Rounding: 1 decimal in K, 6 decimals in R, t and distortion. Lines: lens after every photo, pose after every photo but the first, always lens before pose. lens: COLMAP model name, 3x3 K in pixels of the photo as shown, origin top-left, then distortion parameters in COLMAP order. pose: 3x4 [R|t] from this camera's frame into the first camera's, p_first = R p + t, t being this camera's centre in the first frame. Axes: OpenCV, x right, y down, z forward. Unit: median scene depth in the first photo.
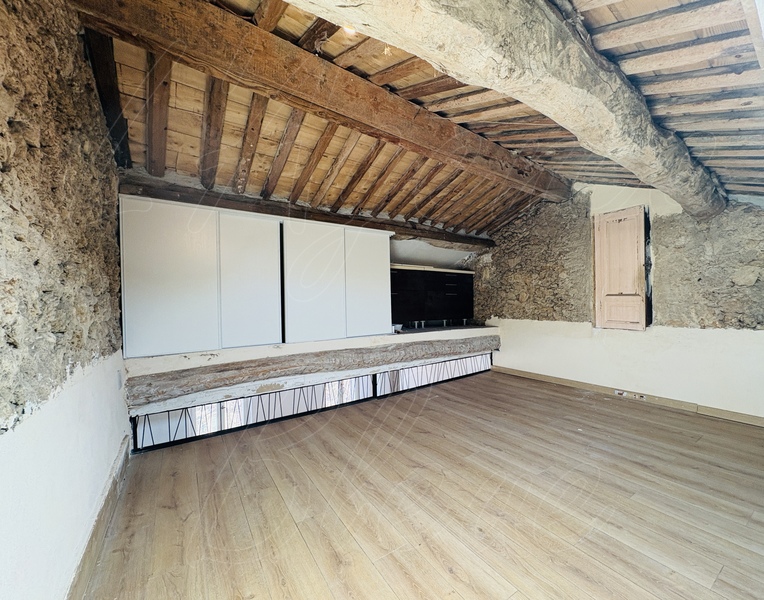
lens RADIAL K [[298.0, 0, 384.4], [0, 298.0, 299.3], [0, 0, 1]] dist [0.001442, 0.000080]
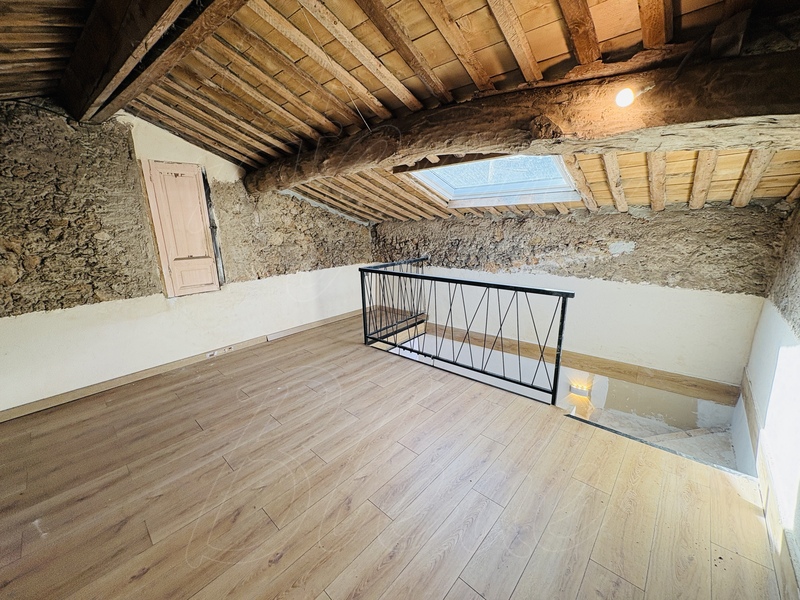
lens RADIAL K [[322.1, 0, 401.9], [0, 322.1, 299.0], [0, 0, 1]] dist [0.000161, -0.000021]
pose [[-0.231396, -0.213894, 0.949055, -0.394164], [0.038505, 0.972753, 0.228624, -0.104663], [-0.972097, 0.089446, -0.216855, 0.633160]]
